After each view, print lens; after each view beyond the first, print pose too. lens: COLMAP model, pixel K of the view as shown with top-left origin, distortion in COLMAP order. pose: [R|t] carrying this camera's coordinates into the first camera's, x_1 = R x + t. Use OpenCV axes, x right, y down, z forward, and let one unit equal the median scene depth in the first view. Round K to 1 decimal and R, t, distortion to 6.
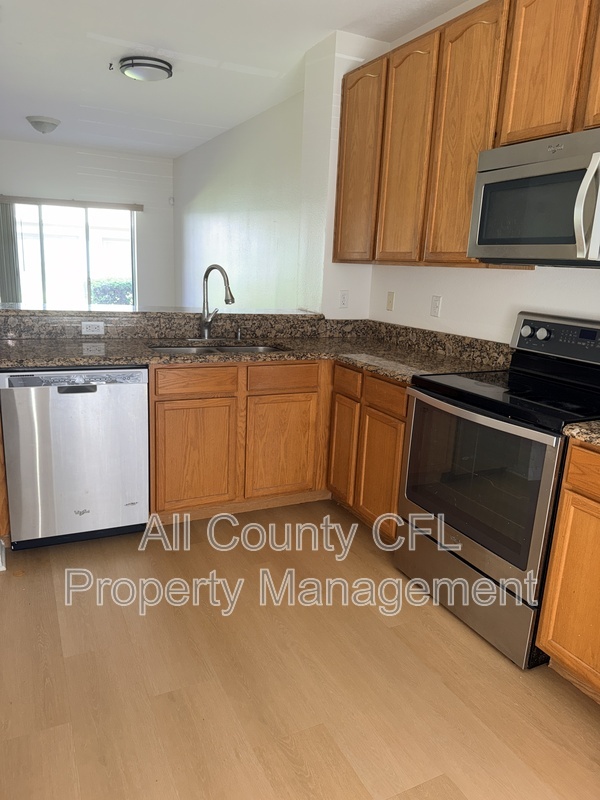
lens RADIAL K [[563.6, 0, 300.0], [0, 563.6, 400.0], [0, 0, 1]] dist [0.002165, 0.000520]
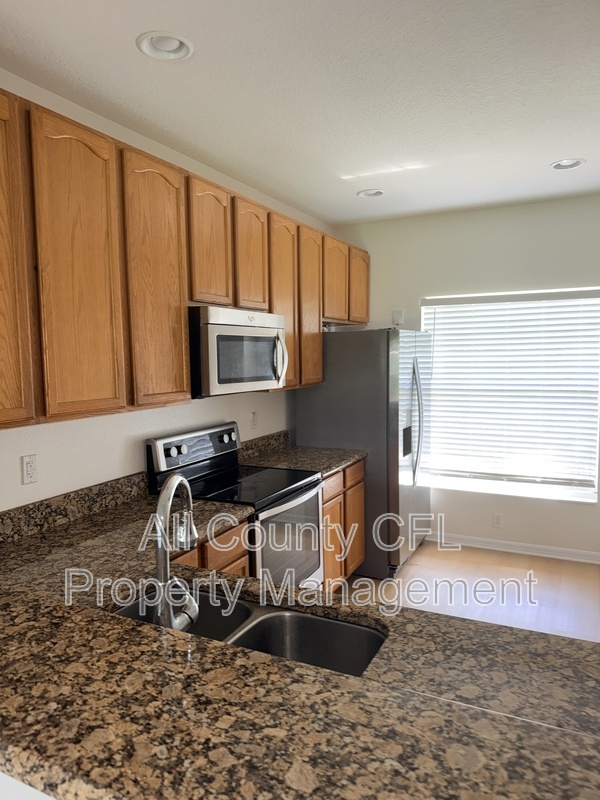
lens RADIAL K [[563.6, 0, 300.0], [0, 563.6, 400.0], [0, 0, 1]] dist [0.002165, 0.000520]
pose [[-0.598911, -0.102022, 0.794290, -0.553004], [0.174069, 0.951552, 0.253473, -0.396343], [-0.781668, 0.290069, -0.552137, 1.184392]]
